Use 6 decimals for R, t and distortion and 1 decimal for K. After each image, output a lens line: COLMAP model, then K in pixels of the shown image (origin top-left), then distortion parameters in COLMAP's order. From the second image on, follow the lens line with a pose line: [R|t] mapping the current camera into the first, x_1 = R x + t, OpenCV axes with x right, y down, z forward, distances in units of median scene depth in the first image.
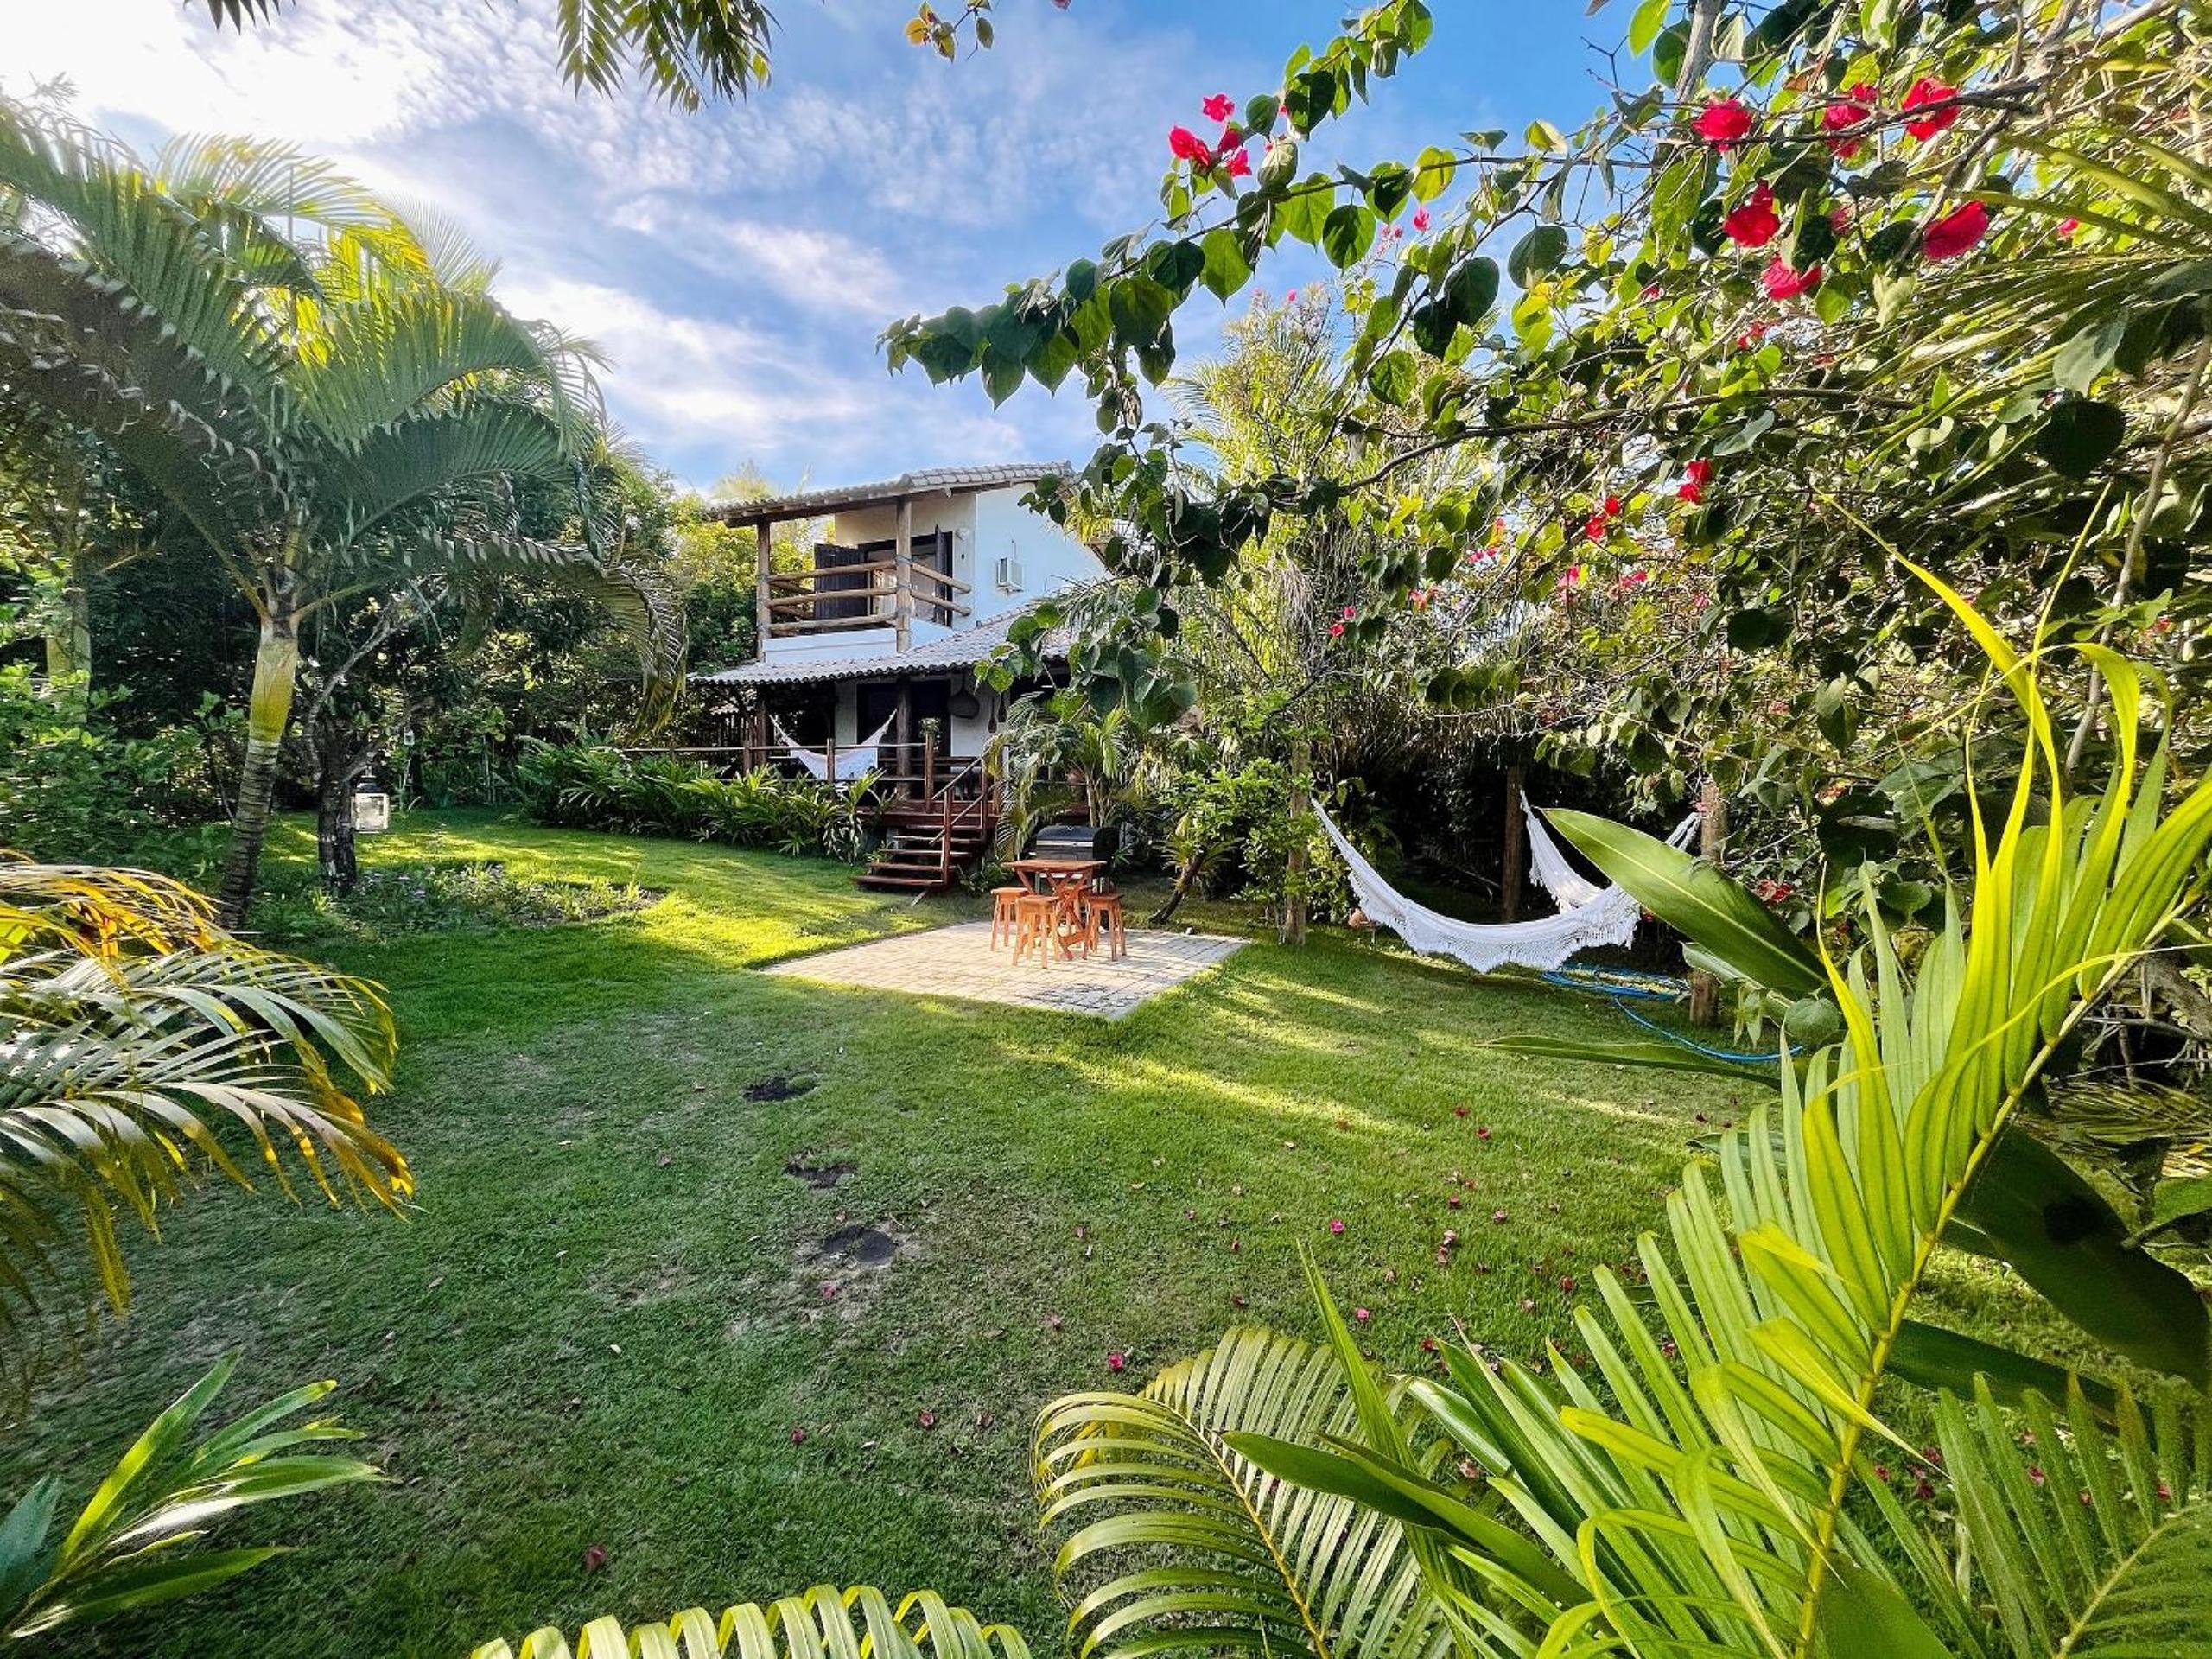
lens RADIAL K [[887.3, 0, 1106.0], [0, 887.3, 829.5], [0, 0, 1]] dist [-0.001331, -0.000315]
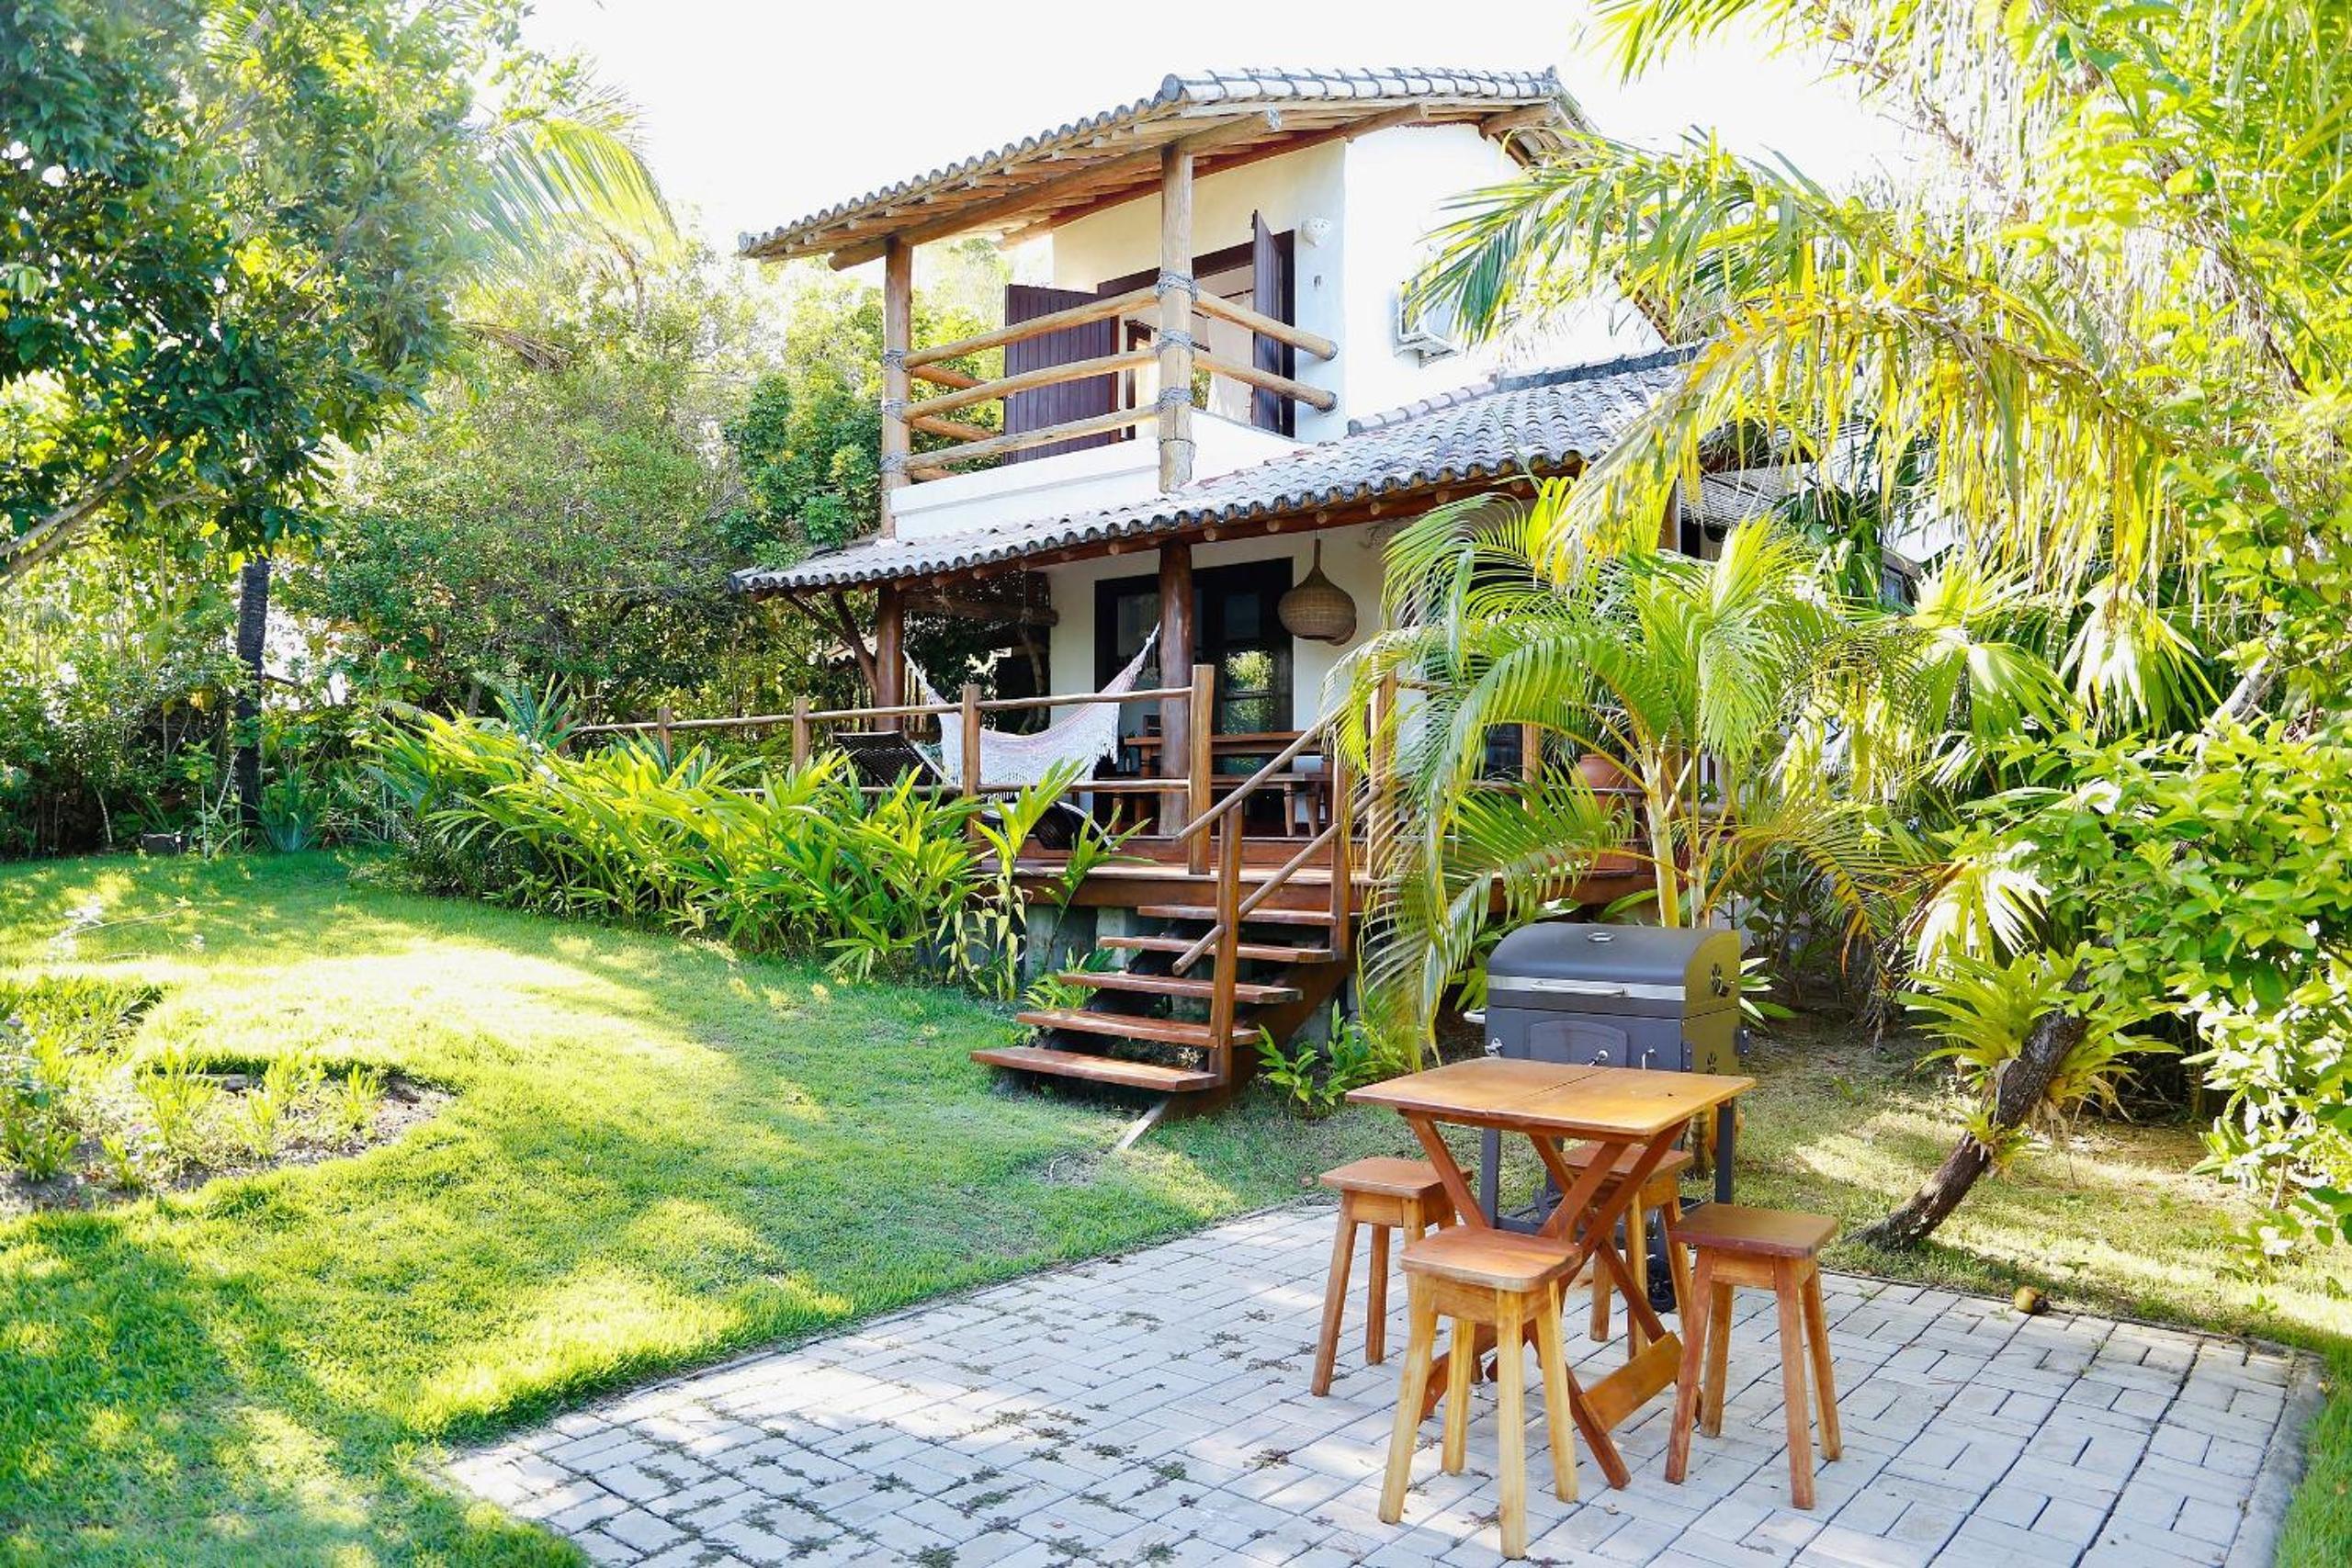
lens RADIAL K [[1628.9, 0, 1176.0], [0, 1628.9, 784.0], [0, 0, 1]] dist [-0.130919, 0.097625]
pose [[0.961561, -0.017949, -0.274005, -0.014811], [0.002101, 0.998313, -0.058020, -0.010670], [0.274584, 0.055213, 0.959977, 0.238922]]
